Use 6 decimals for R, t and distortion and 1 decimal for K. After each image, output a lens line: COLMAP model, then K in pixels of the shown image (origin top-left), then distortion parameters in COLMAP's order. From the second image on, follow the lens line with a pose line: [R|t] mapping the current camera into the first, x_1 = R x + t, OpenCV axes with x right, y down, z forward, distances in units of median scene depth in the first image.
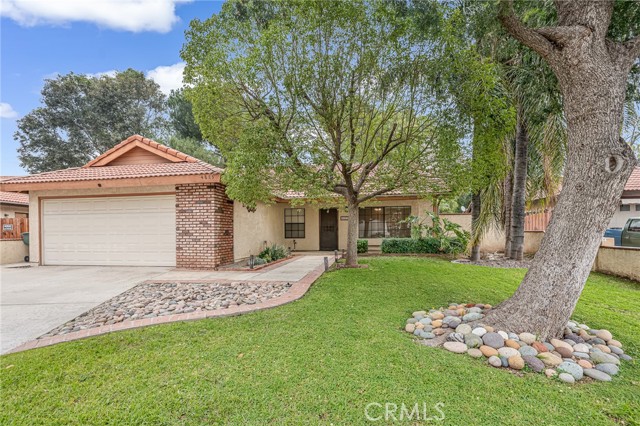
lens RADIAL K [[303.8, 0, 320.1], [0, 303.8, 209.6], [0, 0, 1]] dist [-0.003118, -0.000493]
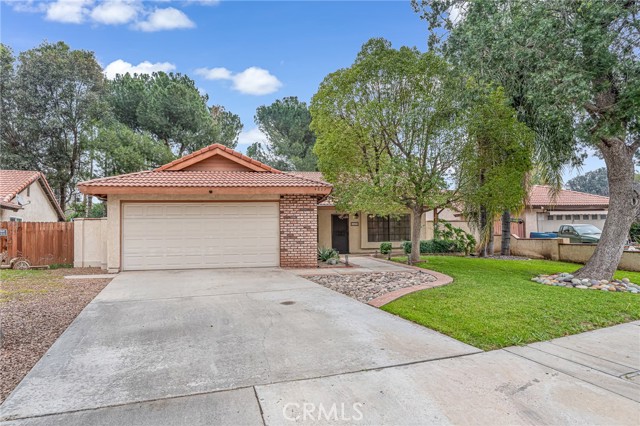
lens RADIAL K [[338.6, 0, 317.3], [0, 338.6, 197.5], [0, 0, 1]] dist [-0.001619, -0.000855]
pose [[0.954823, 0.029267, 0.295731, -0.630990], [-0.014869, 0.998597, -0.050818, -0.005024], [-0.296804, 0.044125, 0.953918, -0.221949]]
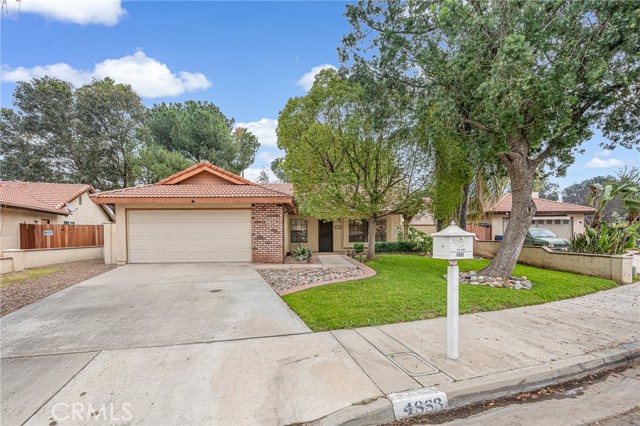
lens RADIAL K [[287.9, 0, 321.1], [0, 287.9, 217.8], [0, 0, 1]] dist [-0.003146, -0.000390]
pose [[0.975521, 0.016772, 0.219266, -0.398931], [-0.016843, 0.999857, -0.001548, -0.014742], [-0.219260, -0.002183, 0.975664, -0.307097]]
